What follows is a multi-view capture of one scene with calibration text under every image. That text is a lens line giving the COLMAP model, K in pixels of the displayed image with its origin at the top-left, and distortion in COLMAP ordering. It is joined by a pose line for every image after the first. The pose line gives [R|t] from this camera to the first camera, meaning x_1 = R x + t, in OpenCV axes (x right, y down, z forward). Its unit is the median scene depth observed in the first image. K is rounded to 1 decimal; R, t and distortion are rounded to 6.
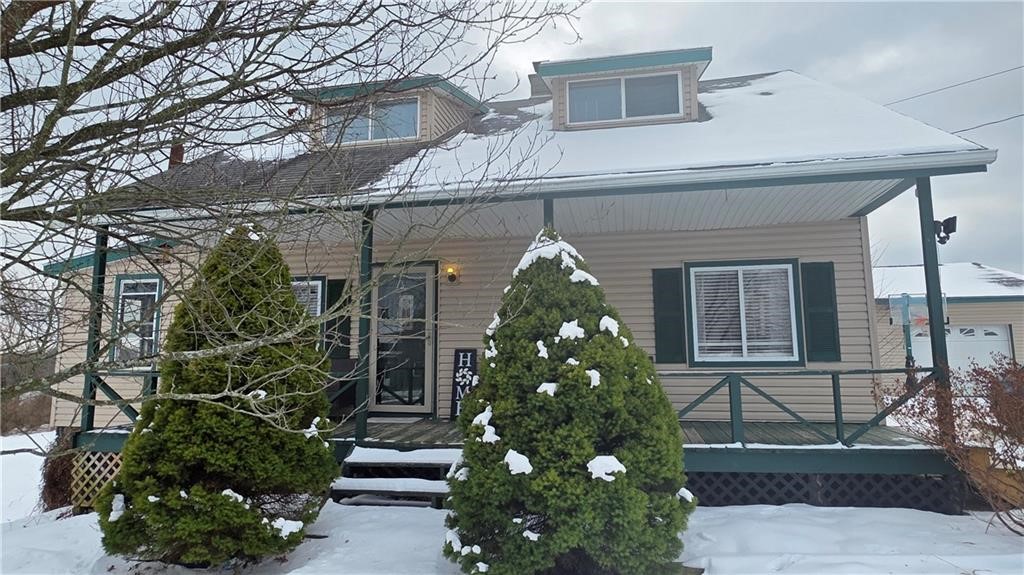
lens RADIAL K [[570.7, 0, 512.0], [0, 570.7, 287.5], [0, 0, 1]] dist [0.000270, -0.000190]
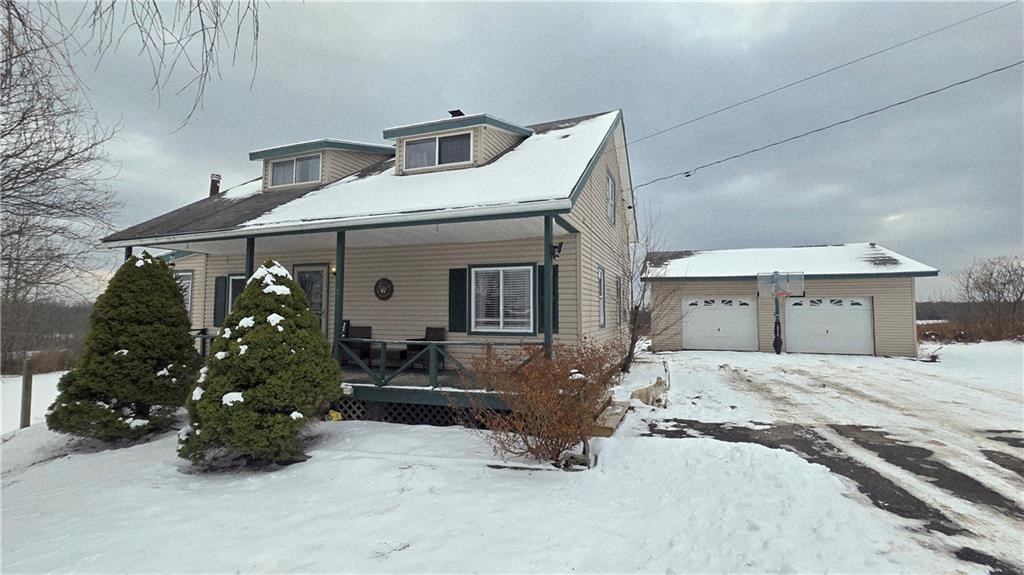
lens RADIAL K [[441.0, 0, 512.0], [0, 441.0, 287.5], [0, 0, 1]] dist [0.000760, 0.000072]
pose [[0.987596, 0.000064, -0.157016, 0.606041], [0.010757, 0.997623, 0.068062, -0.062641], [0.156648, -0.068907, 0.985248, -0.116664]]
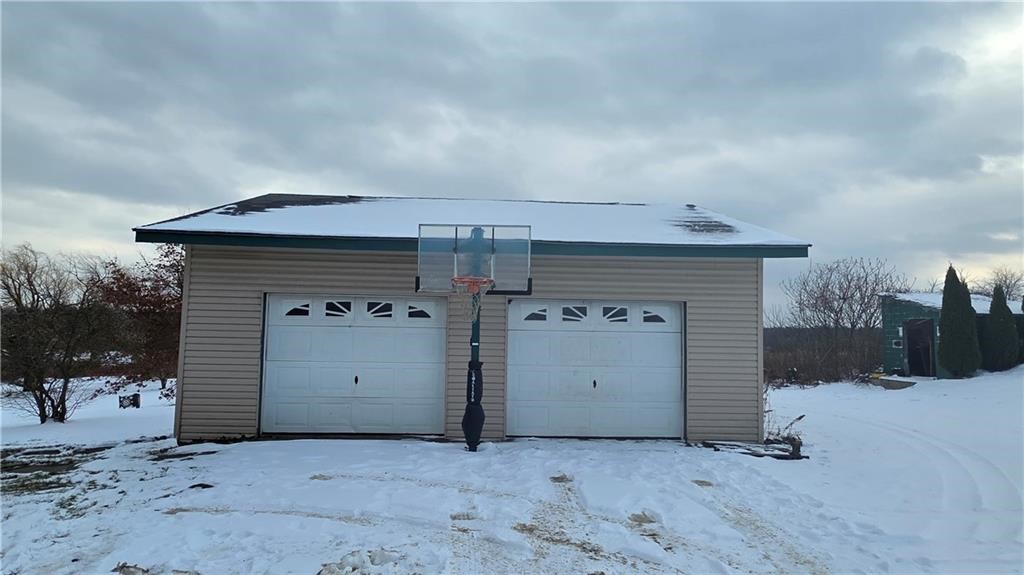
lens RADIAL K [[609.8, 0, 512.0], [0, 609.8, 287.5], [0, 0, 1]] dist [0.000596, 0.000122]
pose [[0.972059, 0.041345, 0.231069, 1.377237], [-0.052017, 0.997833, 0.040282, 0.087013], [-0.228902, -0.051176, 0.972103, 1.153647]]
